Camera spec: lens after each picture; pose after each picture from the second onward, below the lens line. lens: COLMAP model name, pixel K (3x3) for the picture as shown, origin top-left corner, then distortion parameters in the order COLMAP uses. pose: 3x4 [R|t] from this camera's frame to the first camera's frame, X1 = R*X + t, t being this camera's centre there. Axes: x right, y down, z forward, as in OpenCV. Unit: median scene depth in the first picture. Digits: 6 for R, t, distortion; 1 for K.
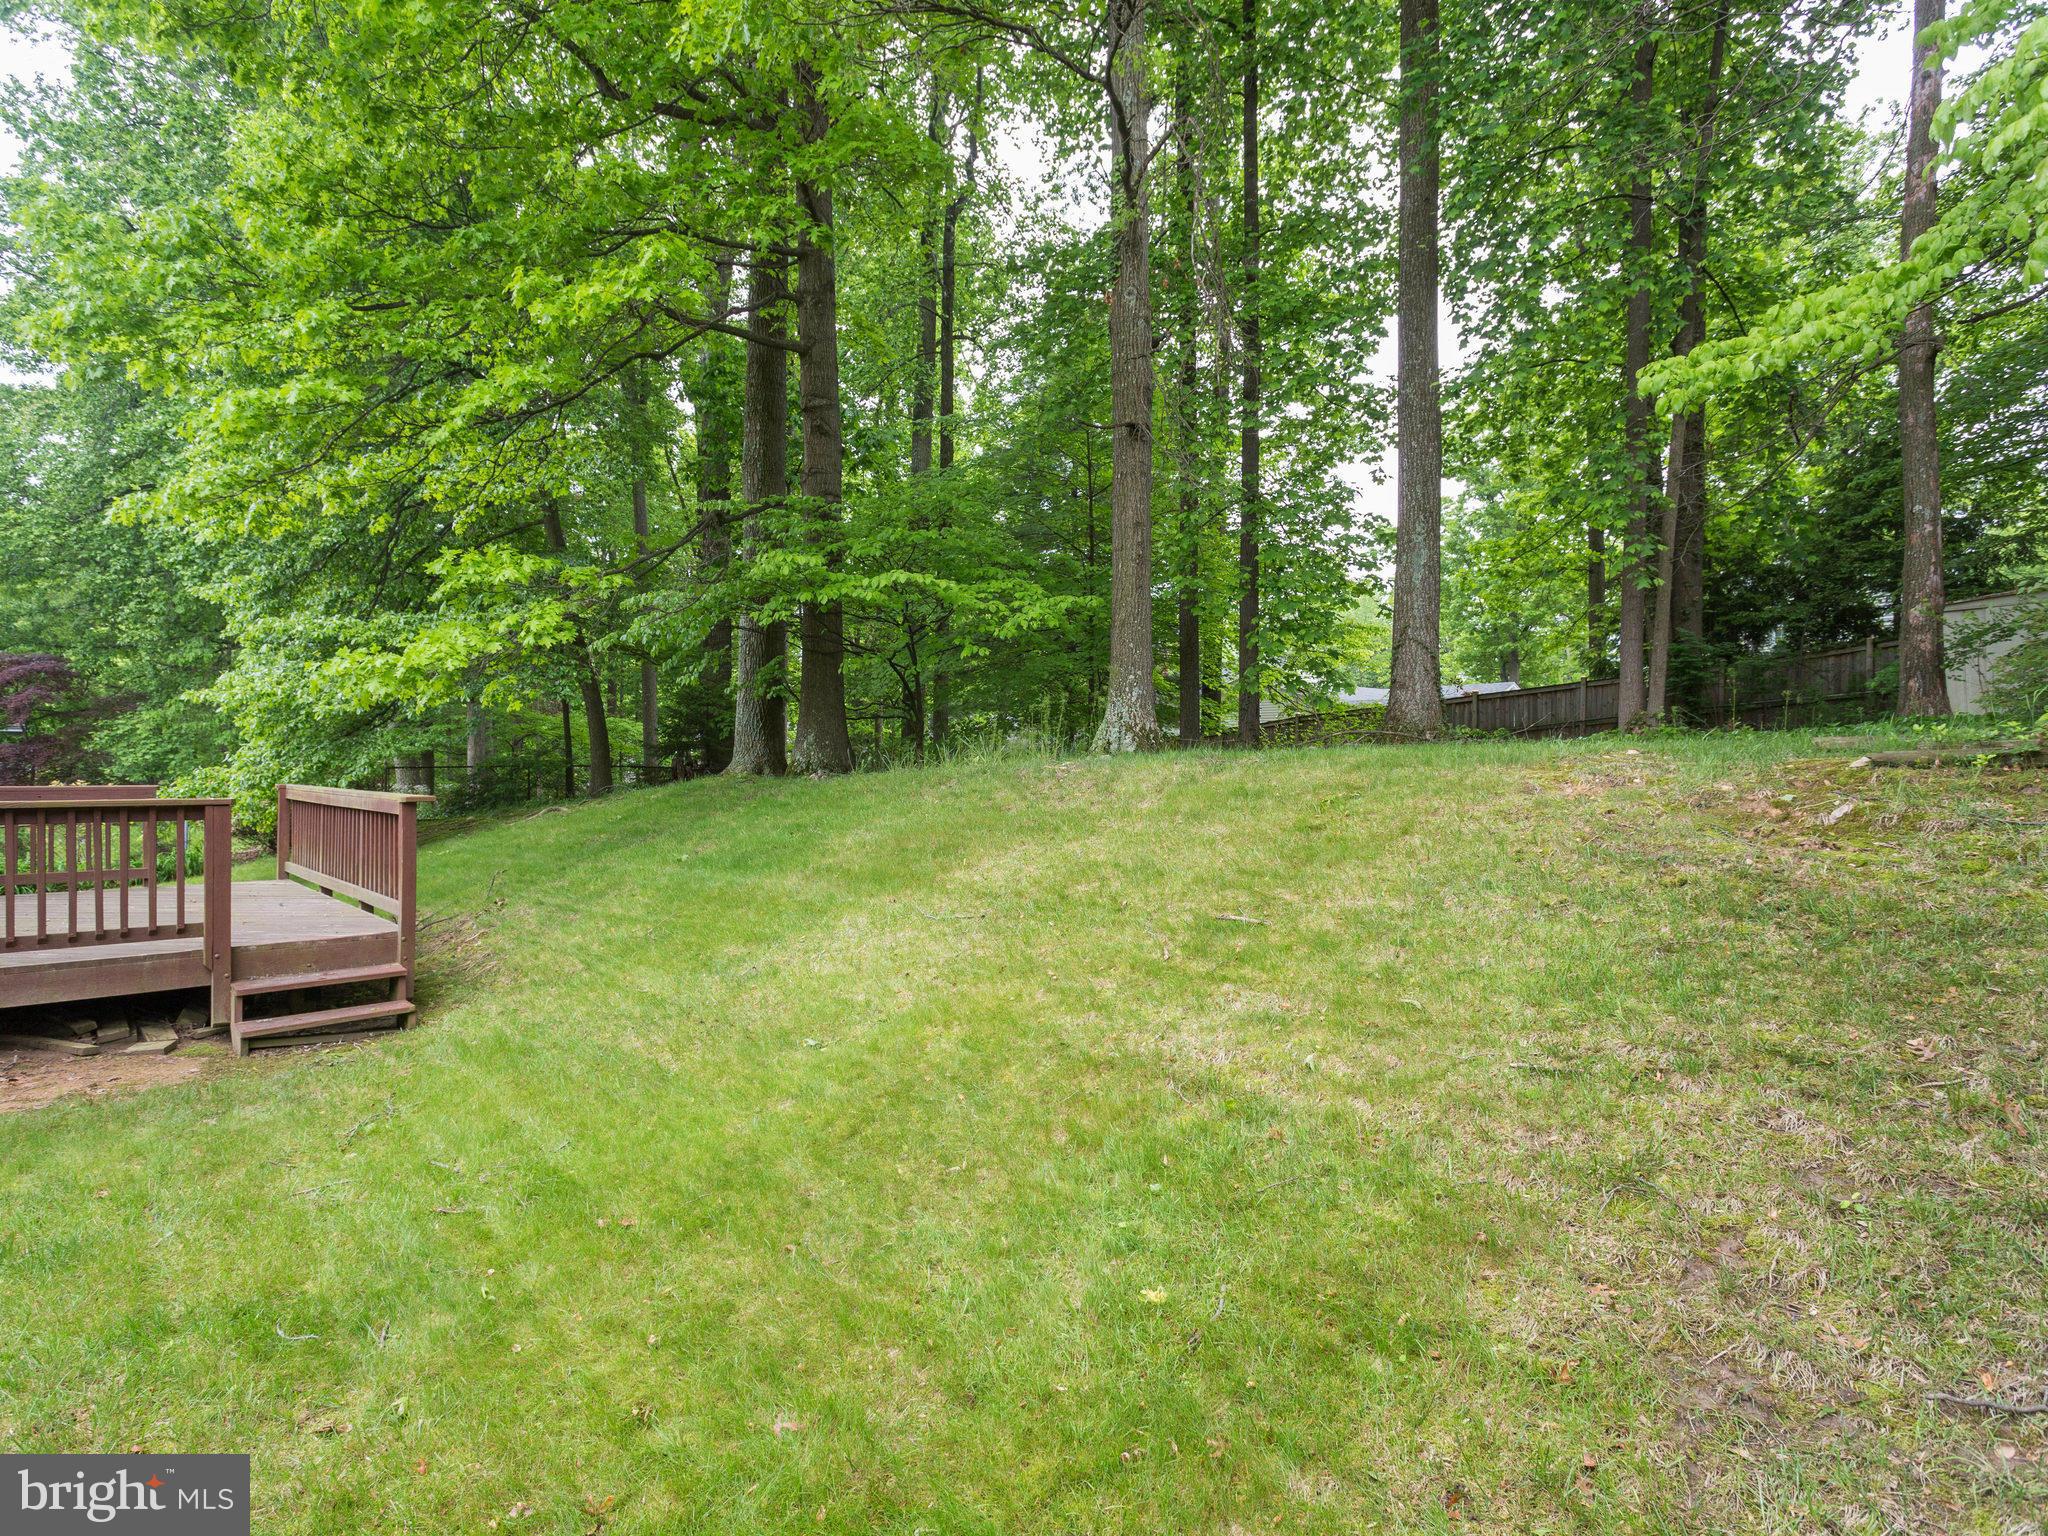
lens RADIAL K [[1109.6, 0, 1012.1], [0, 1109.6, 747.2], [0, 0, 1]] dist [0.002718, 0.000693]
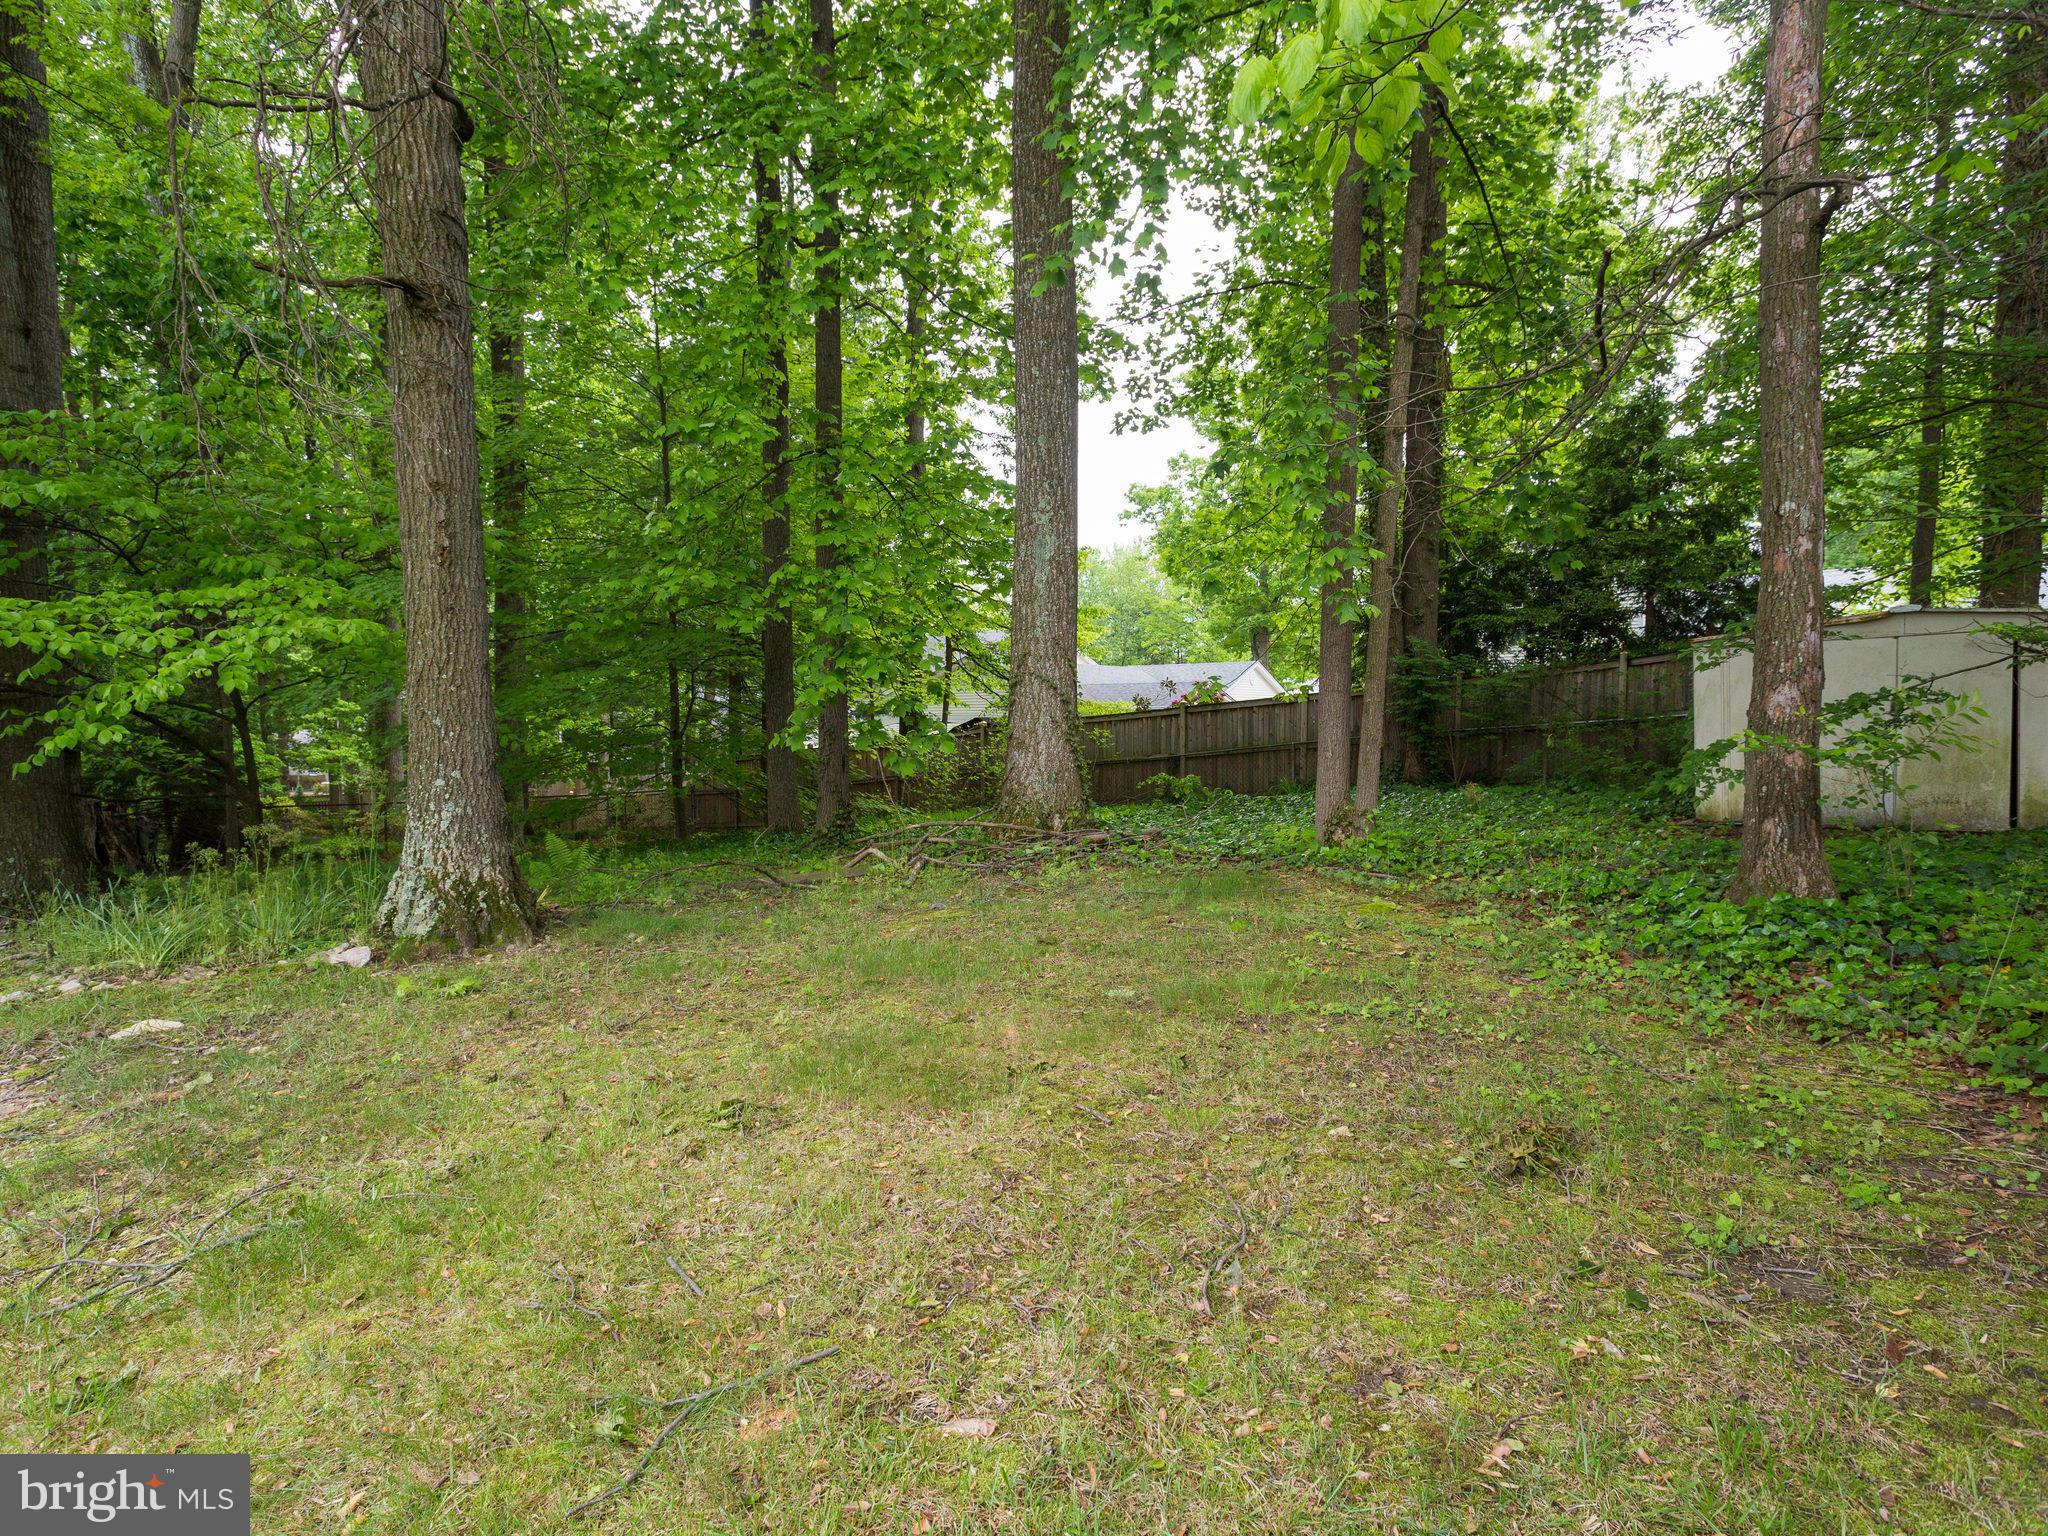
lens RADIAL K [[1116.6, 0, 1024.0], [0, 1116.6, 768.0], [0, 0, 1]] dist [0.000692, 0.000624]
pose [[0.980088, -0.018790, 0.197671, 0.184387], [0.007228, 0.998229, 0.059051, -0.066804], [-0.198431, -0.056446, 0.978488, 0.291055]]
